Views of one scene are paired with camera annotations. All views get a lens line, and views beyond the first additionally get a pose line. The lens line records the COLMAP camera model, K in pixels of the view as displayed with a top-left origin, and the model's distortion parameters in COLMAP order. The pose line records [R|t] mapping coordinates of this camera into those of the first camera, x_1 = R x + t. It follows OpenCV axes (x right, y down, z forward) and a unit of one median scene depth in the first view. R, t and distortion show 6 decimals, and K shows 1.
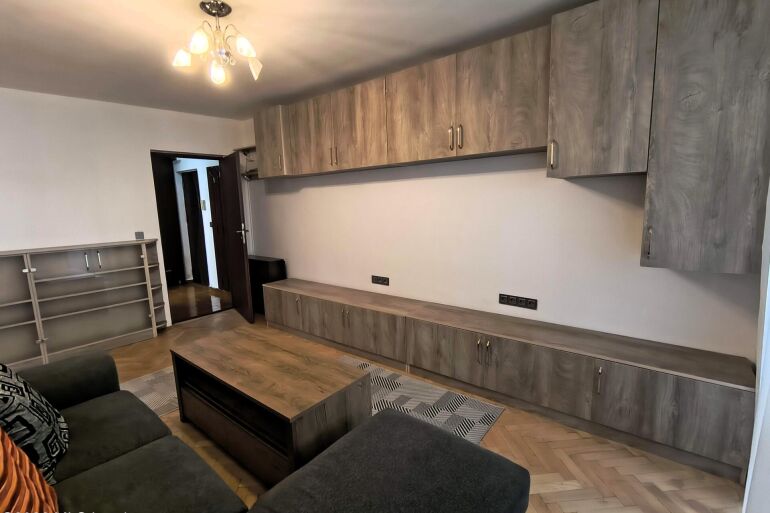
lens RADIAL K [[351.8, 0, 379.7], [0, 351.8, 259.5], [0, 0, 1]] dist [-0.010116, 0.003598]
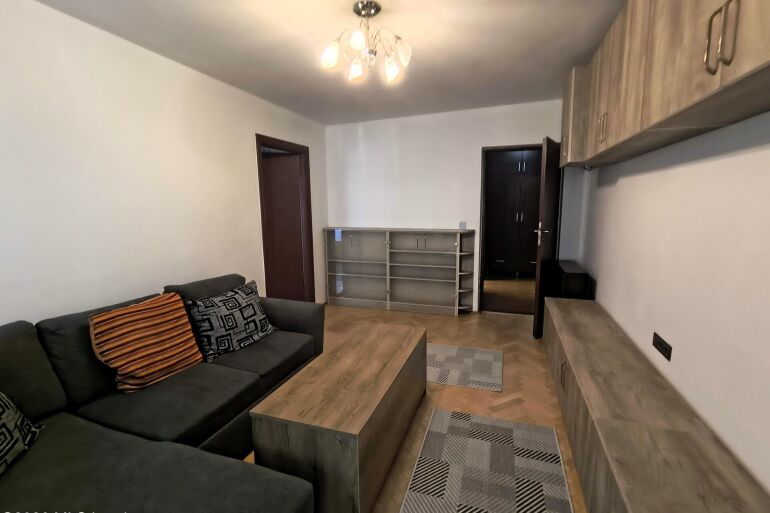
lens RADIAL K [[351.8, 0, 382.6], [0, 351.8, 256.2], [0, 0, 1]] dist [-0.010116, 0.003598]
pose [[0.356604, 0.165176, -0.919538, 0.372789], [-0.146655, 0.981942, 0.119512, -0.089297], [0.922673, 0.092237, 0.374388, 0.448700]]
